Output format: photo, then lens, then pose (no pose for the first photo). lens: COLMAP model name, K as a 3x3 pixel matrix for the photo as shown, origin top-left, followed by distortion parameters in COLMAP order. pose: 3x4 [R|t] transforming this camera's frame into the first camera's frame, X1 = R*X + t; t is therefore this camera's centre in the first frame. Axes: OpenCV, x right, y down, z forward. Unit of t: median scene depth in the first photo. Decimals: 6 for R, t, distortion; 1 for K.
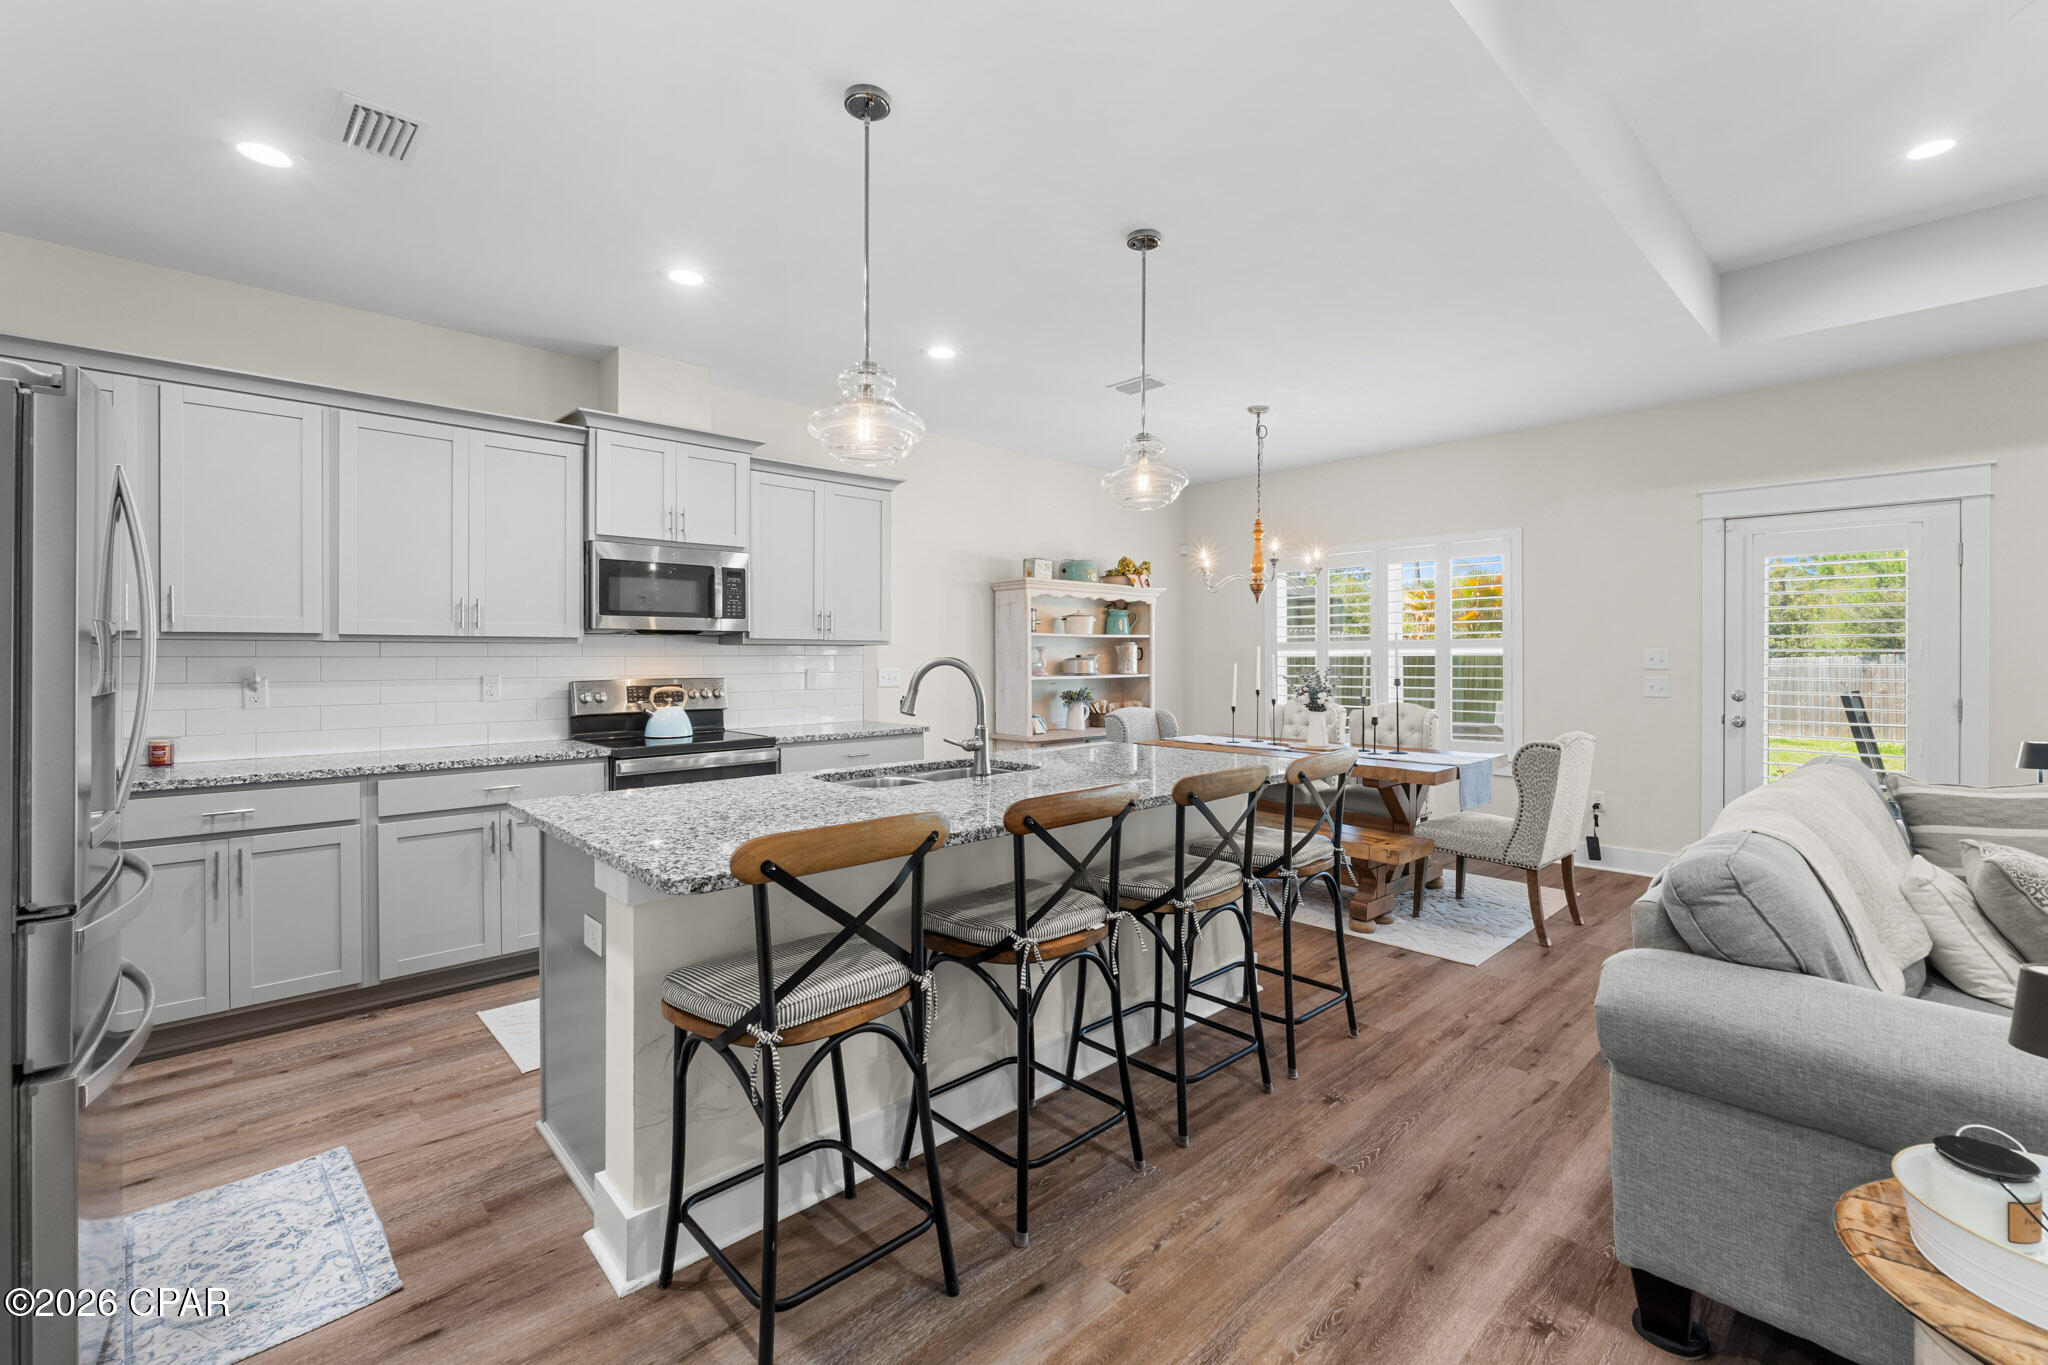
lens RADIAL K [[871.7, 0, 1030.5], [0, 871.7, 657.6], [0, 0, 1]] dist [-0.010589, 0.001047]
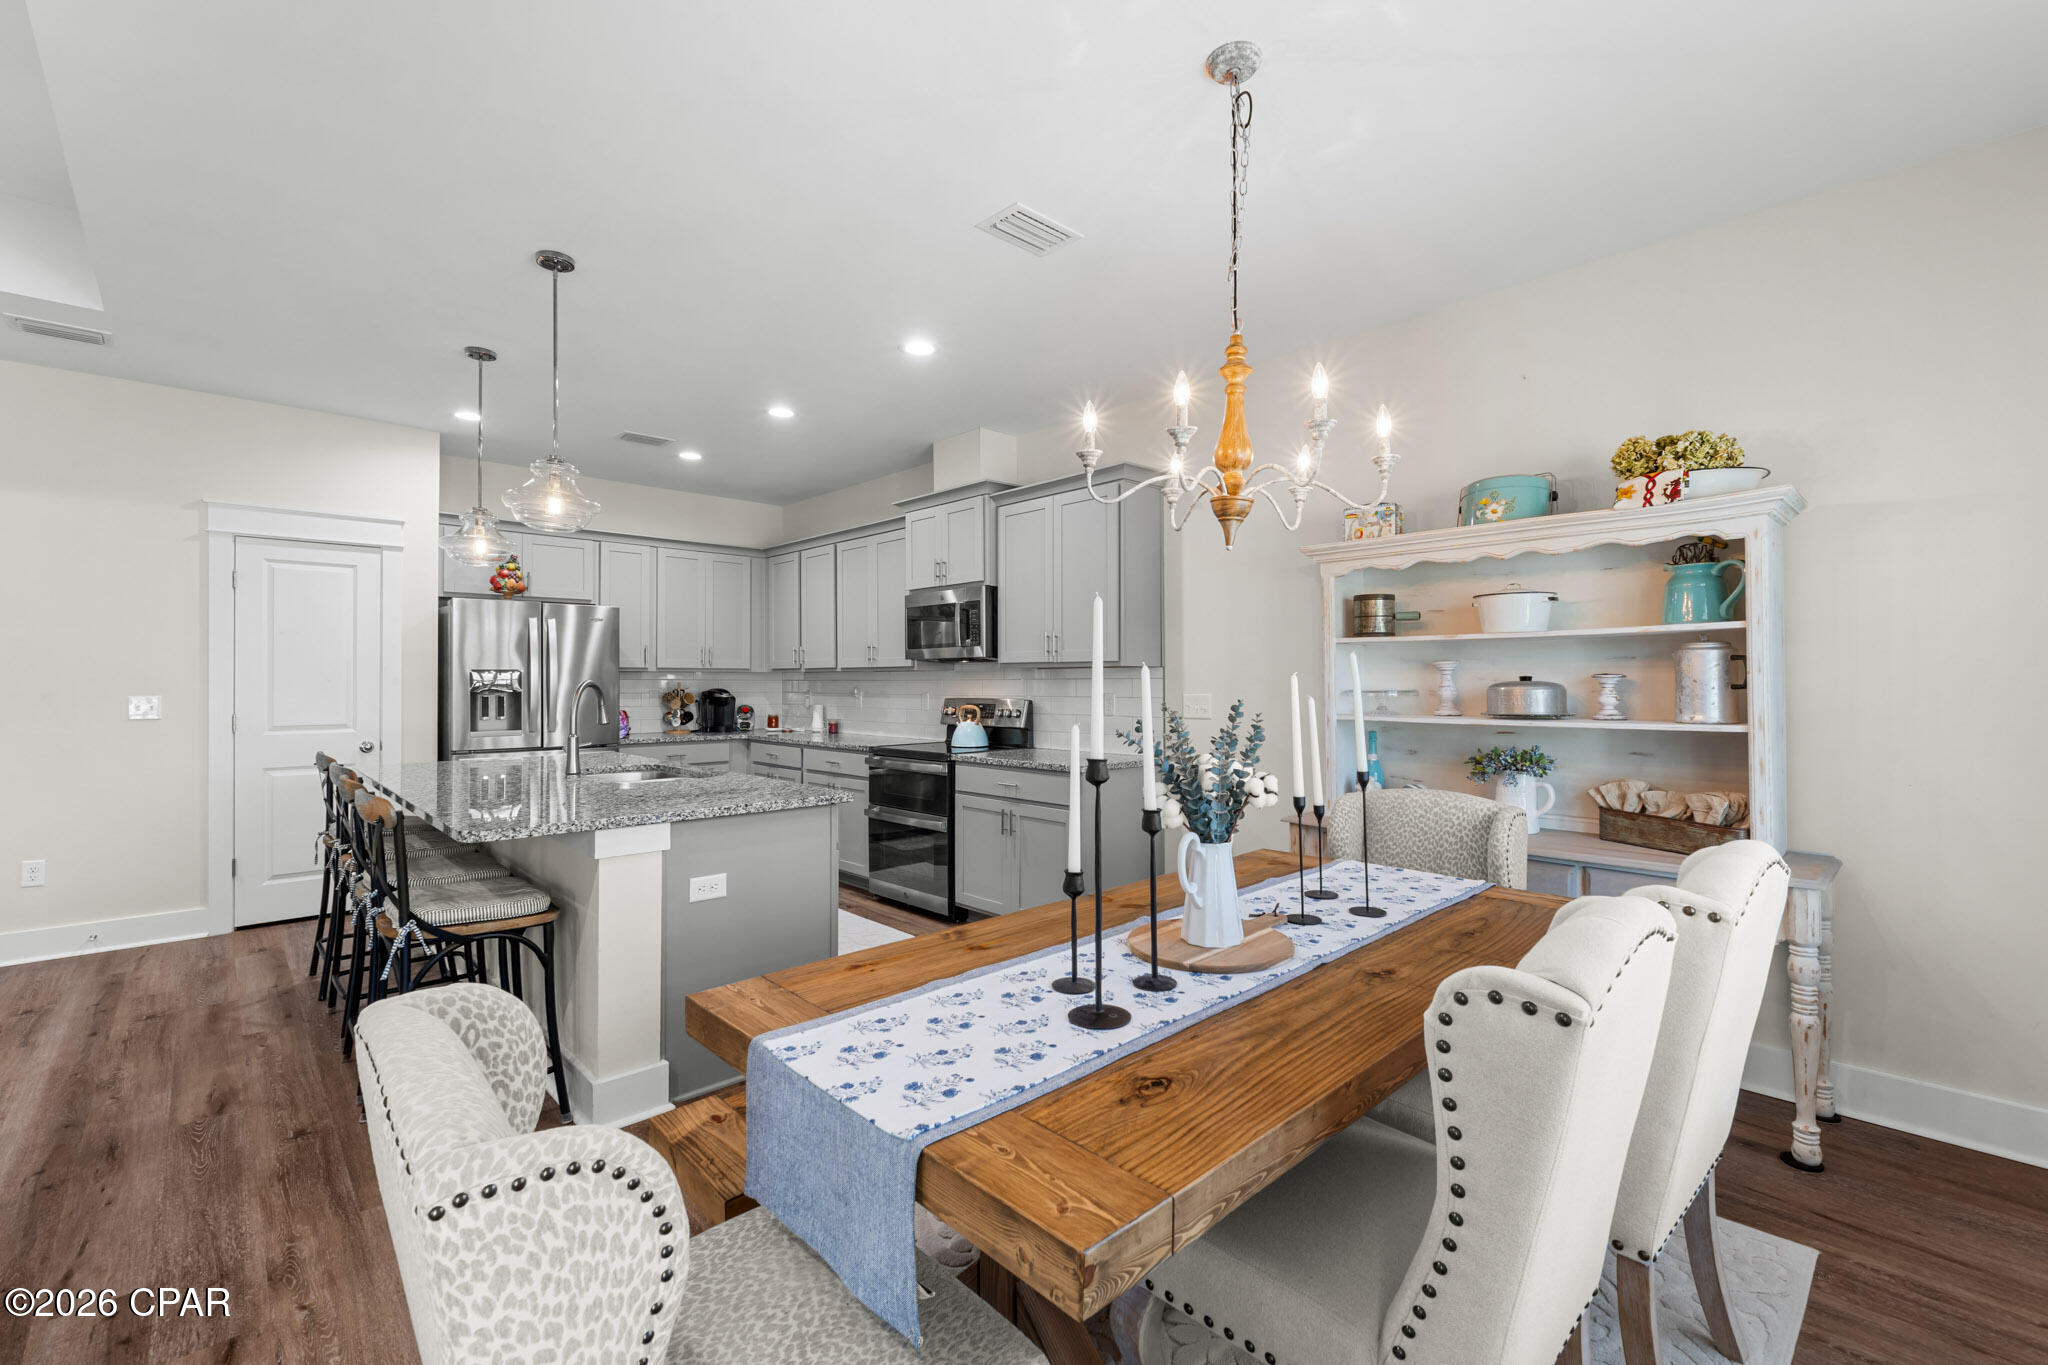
lens RADIAL K [[871.7, 0, 1026.7], [0, 871.7, 670.4], [0, 0, 1]] dist [-0.010589, 0.001047]
pose [[0.003113, -0.009522, -0.999950, 0.913601], [-0.000047, 0.999955, -0.009522, -0.002620], [0.999995, 0.000076, 0.003113, 1.251191]]
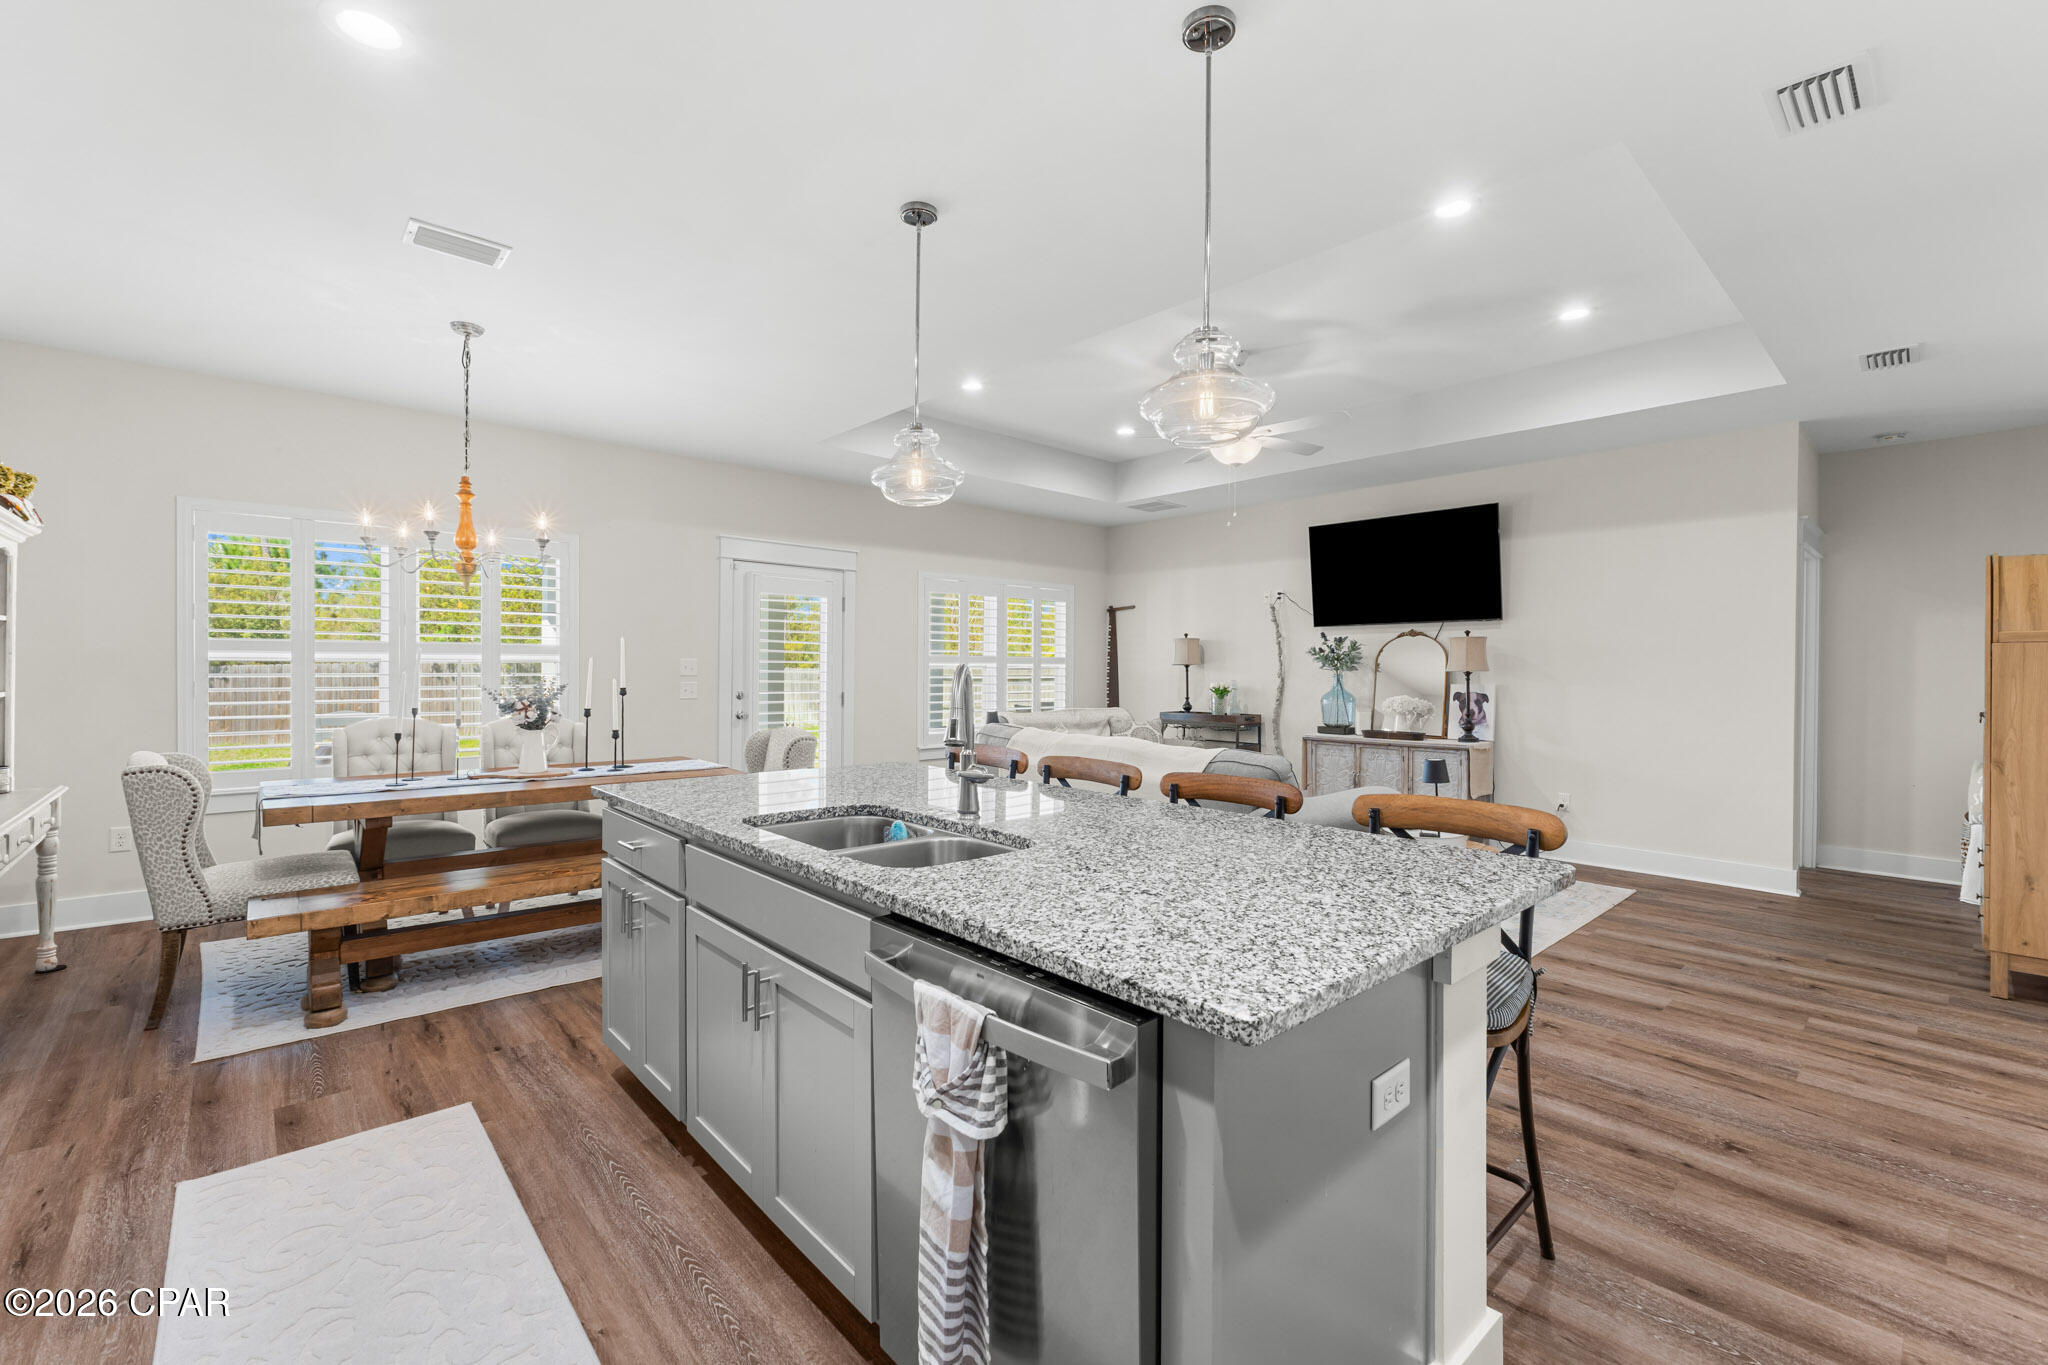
lens RADIAL K [[871.7, 0, 1024.4], [0, 871.7, 674.3], [0, 0, 1]] dist [-0.010589, 0.001047]
pose [[0.019647, -0.004532, 0.999797, -0.646456], [-0.006820, 0.999966, 0.004667, 0.003231], [-0.999784, -0.006910, 0.019615, 0.706759]]
